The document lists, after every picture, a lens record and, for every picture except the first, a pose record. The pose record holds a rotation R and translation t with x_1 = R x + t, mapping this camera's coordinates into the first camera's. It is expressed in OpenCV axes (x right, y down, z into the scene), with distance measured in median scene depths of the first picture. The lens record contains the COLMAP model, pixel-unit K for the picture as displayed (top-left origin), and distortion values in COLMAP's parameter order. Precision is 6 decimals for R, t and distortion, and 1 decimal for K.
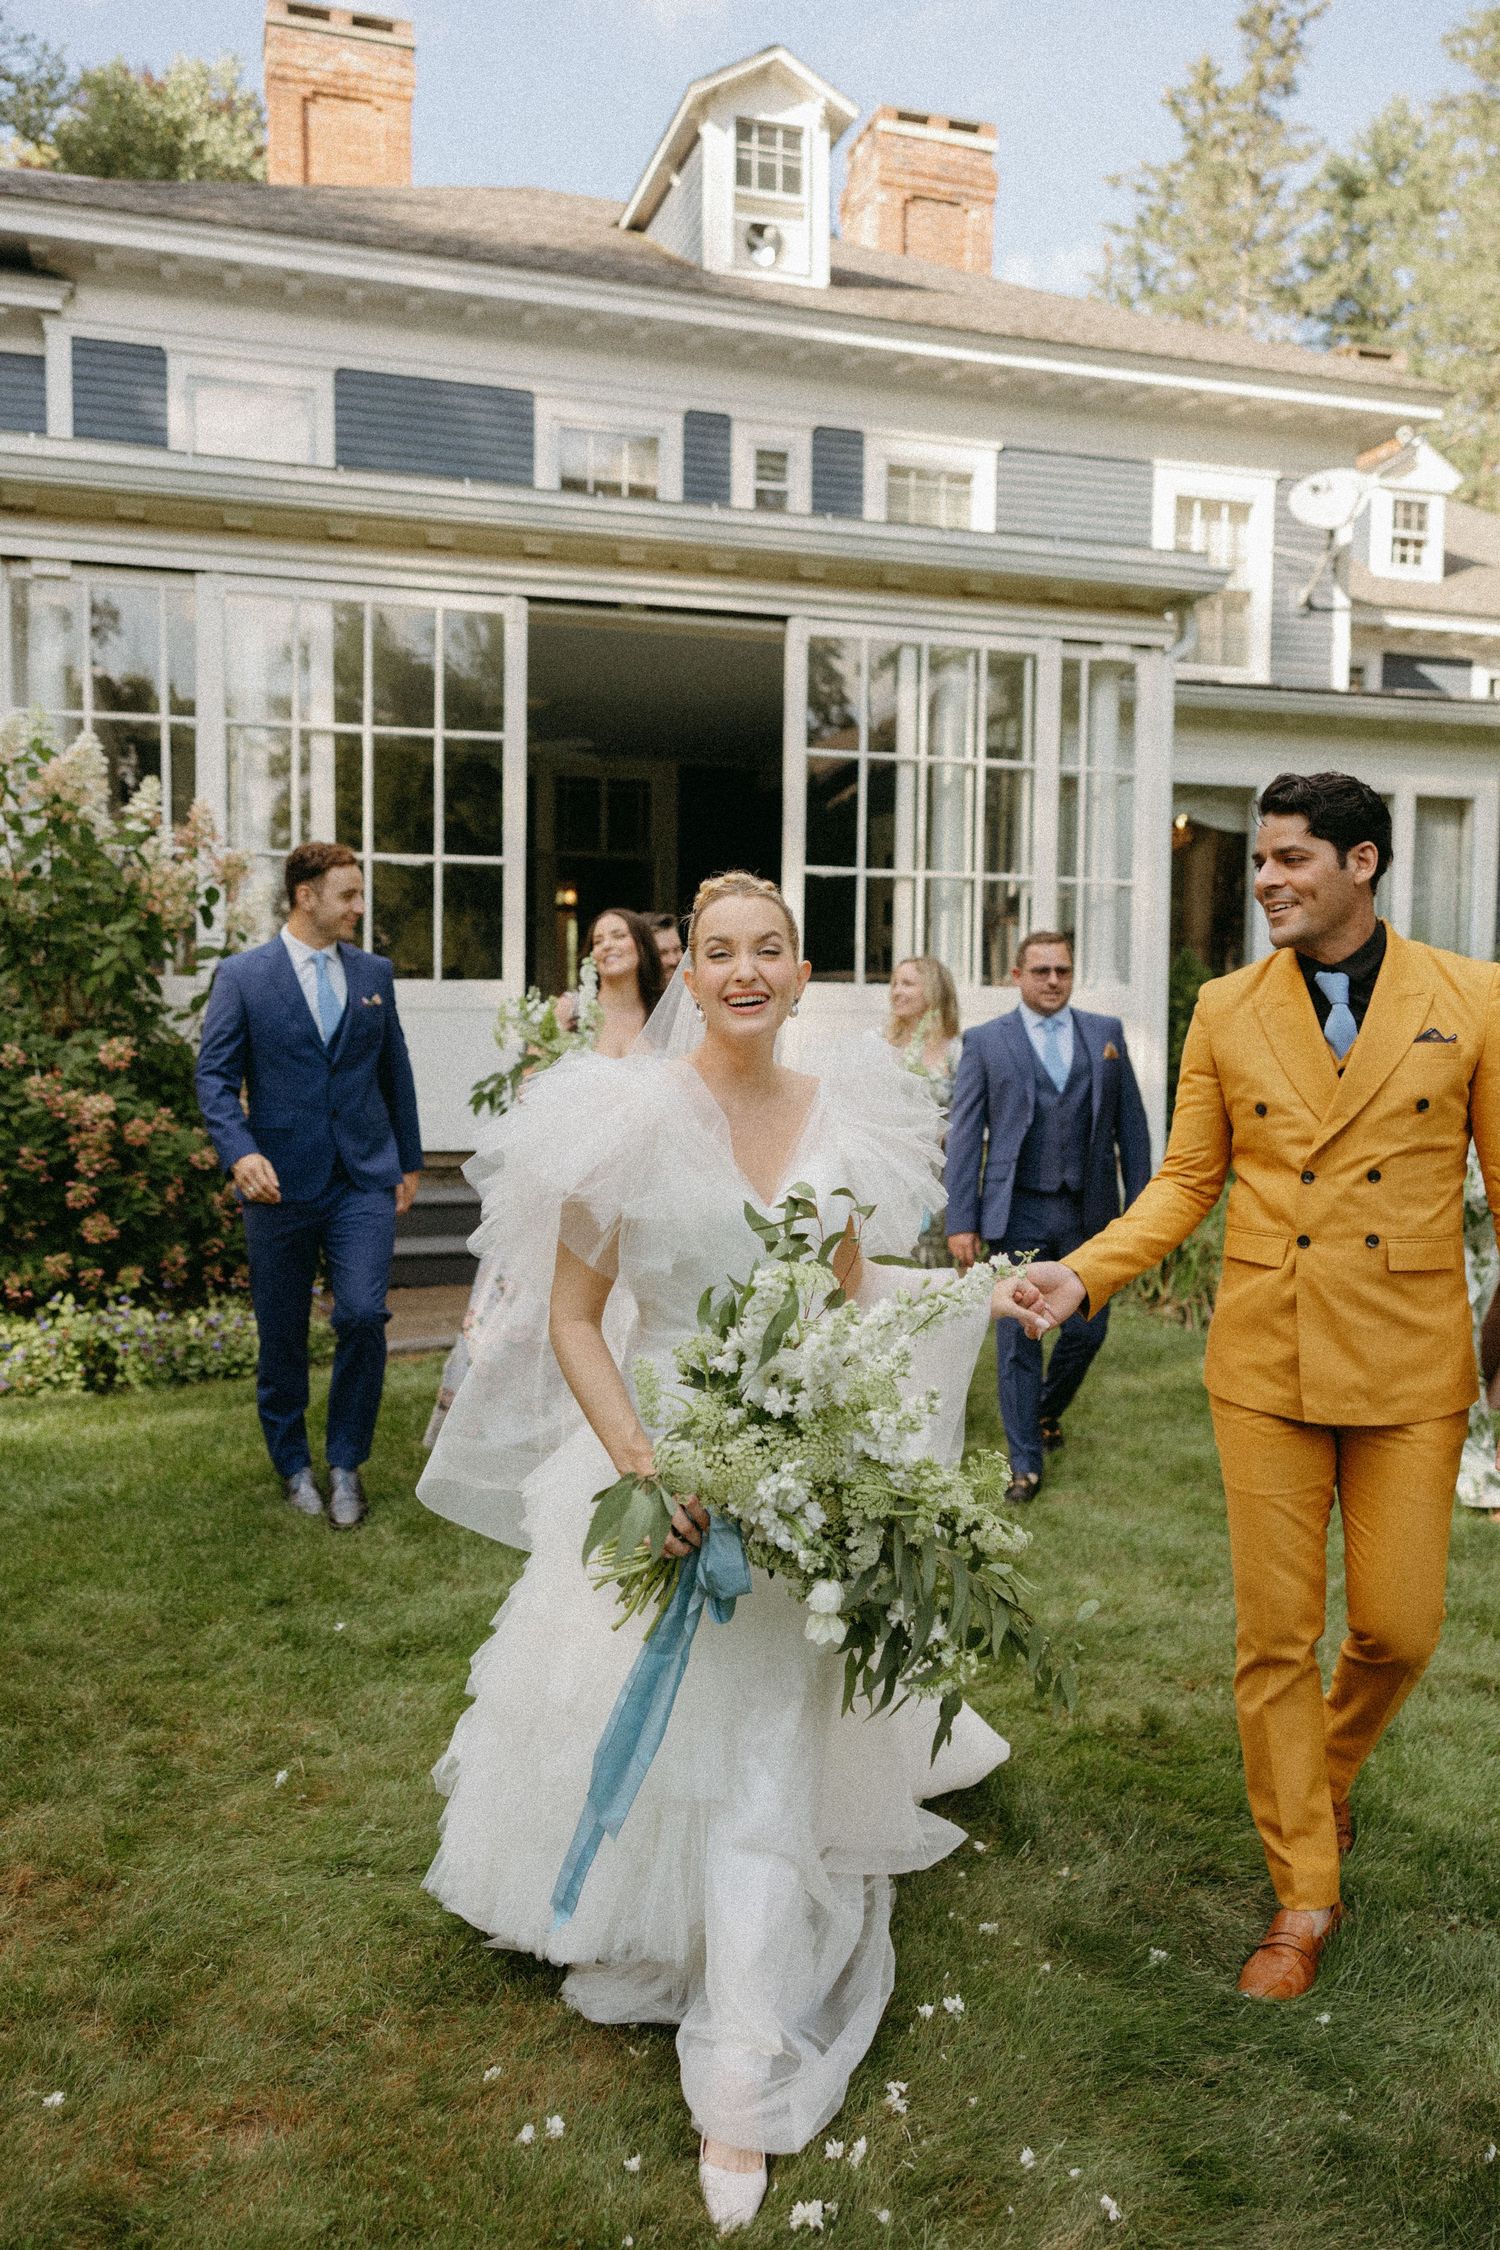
lens RADIAL K [[1793.1, 0, 749.8], [0, 1793.1, 1124.9], [0, 0, 1]] dist [0.031956, 0.003698]
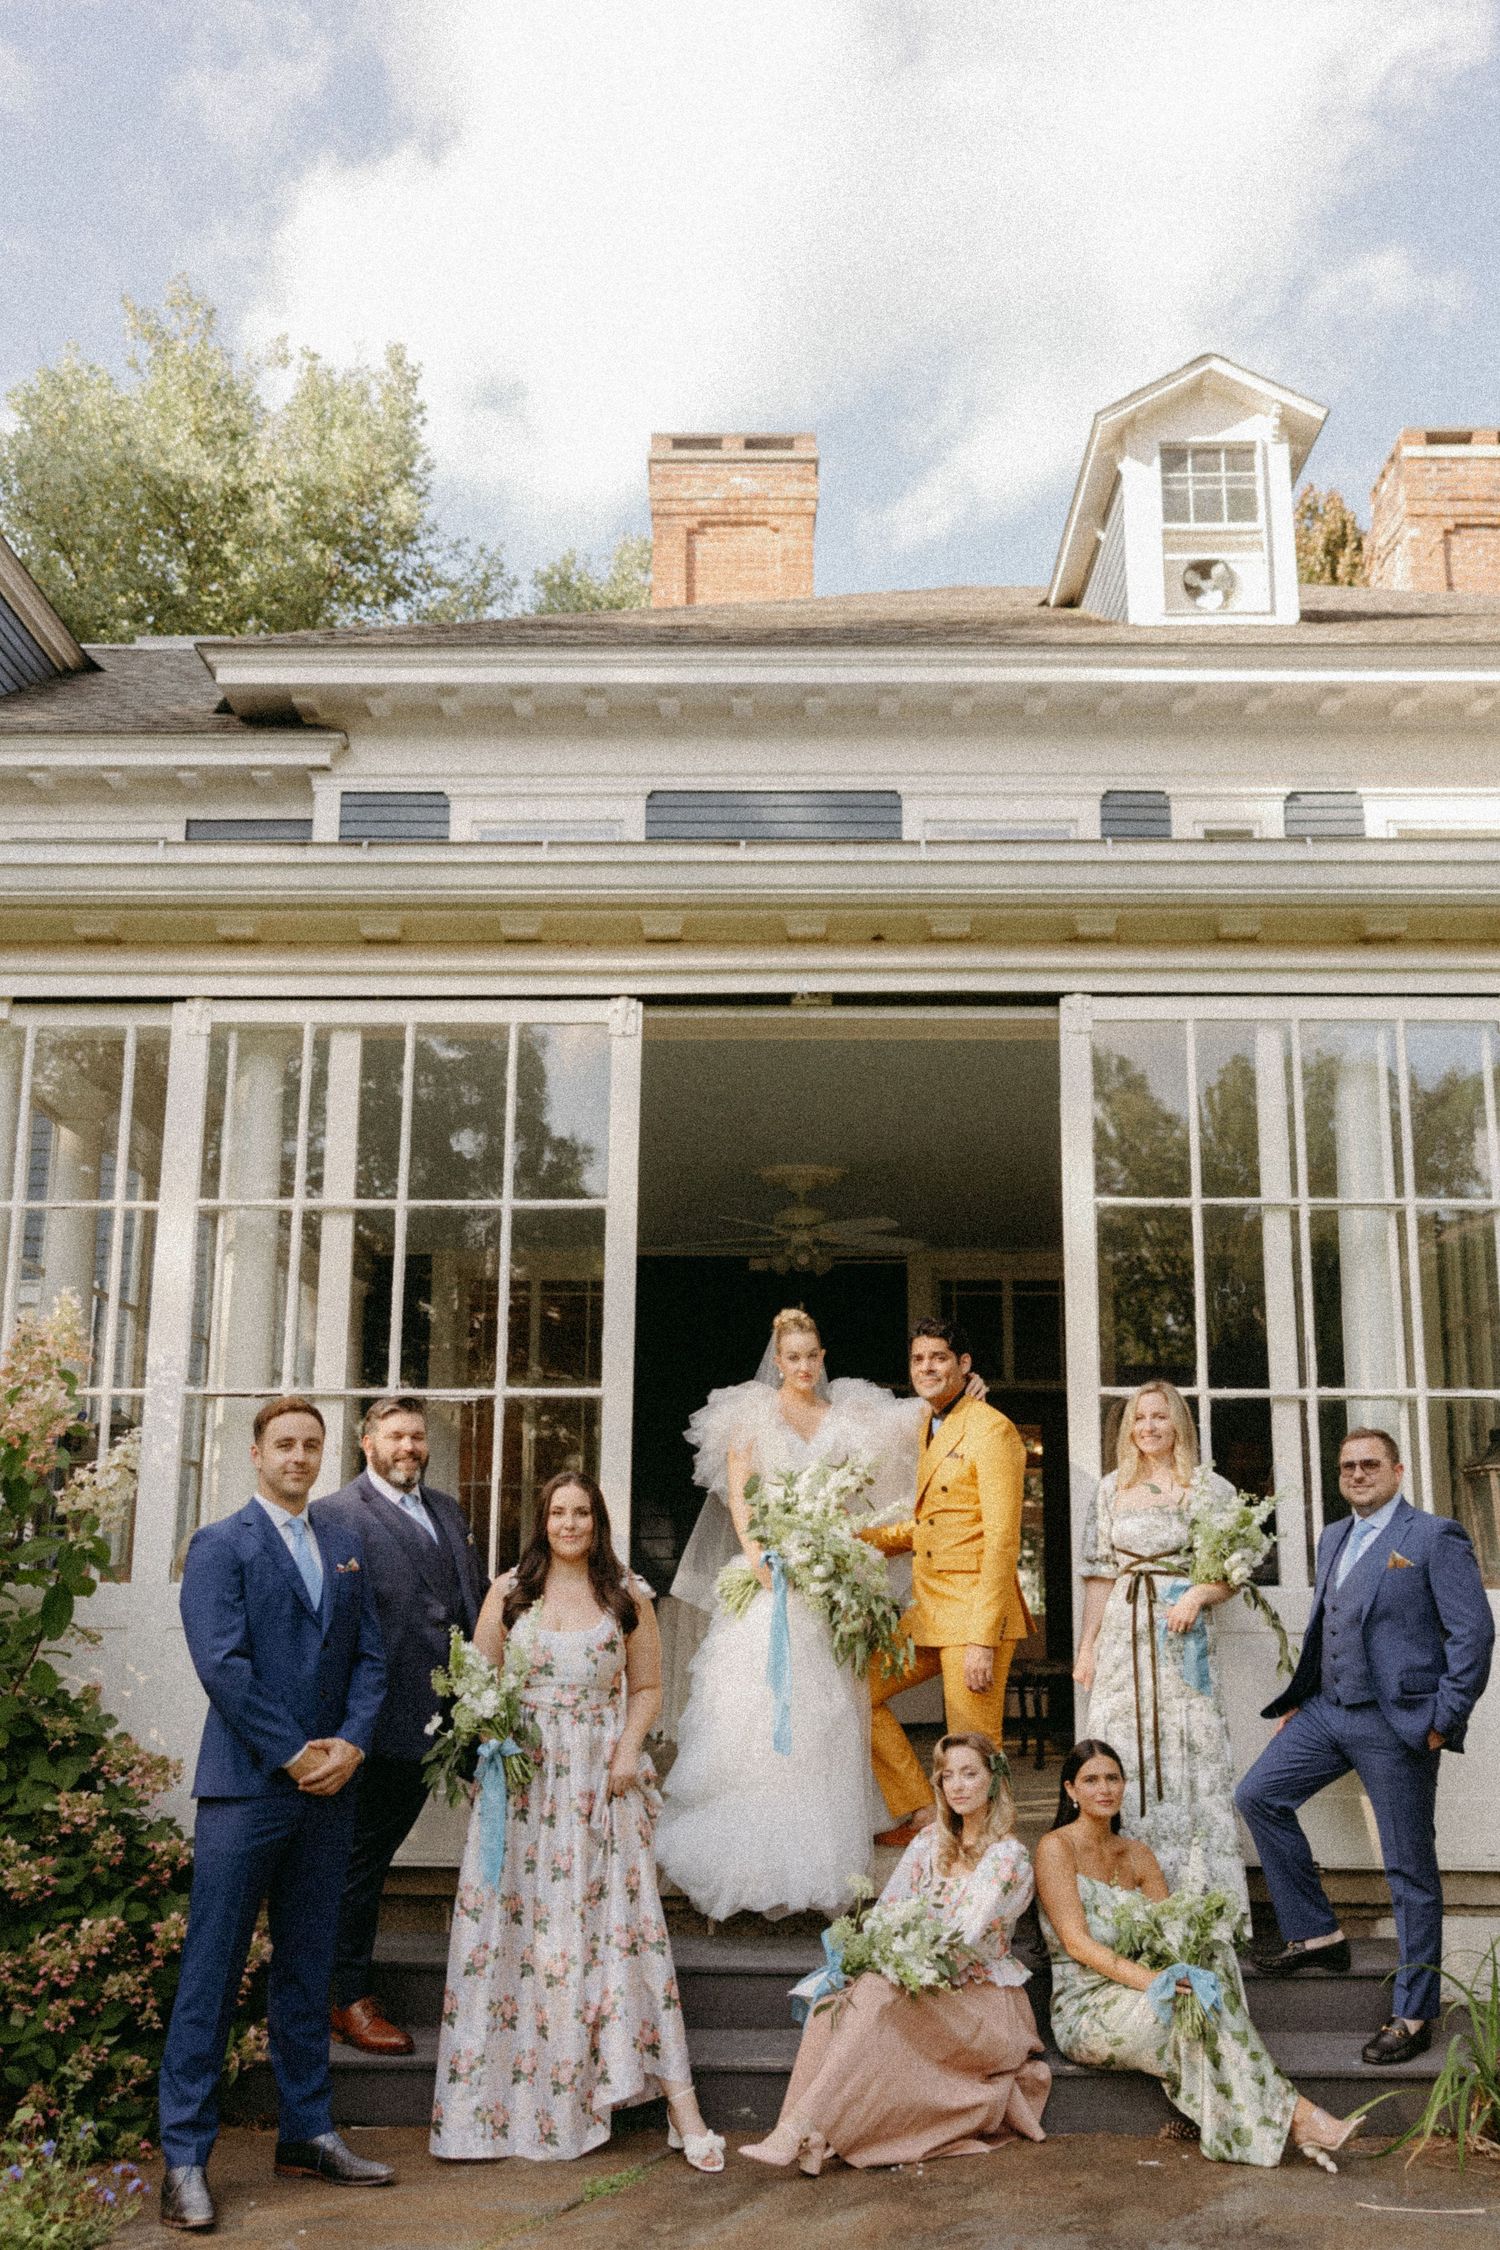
lens RADIAL K [[2150.9, 0, 750.1], [0, 2150.9, 1124.9], [0, 0, 1]] dist [0.044554, 0.000000]
pose [[0.949593, -0.069798, -0.305618, 0.088102], [-0.016257, 0.962622, -0.270361, -0.018494], [0.313065, 0.261701, 0.912964, 0.168149]]
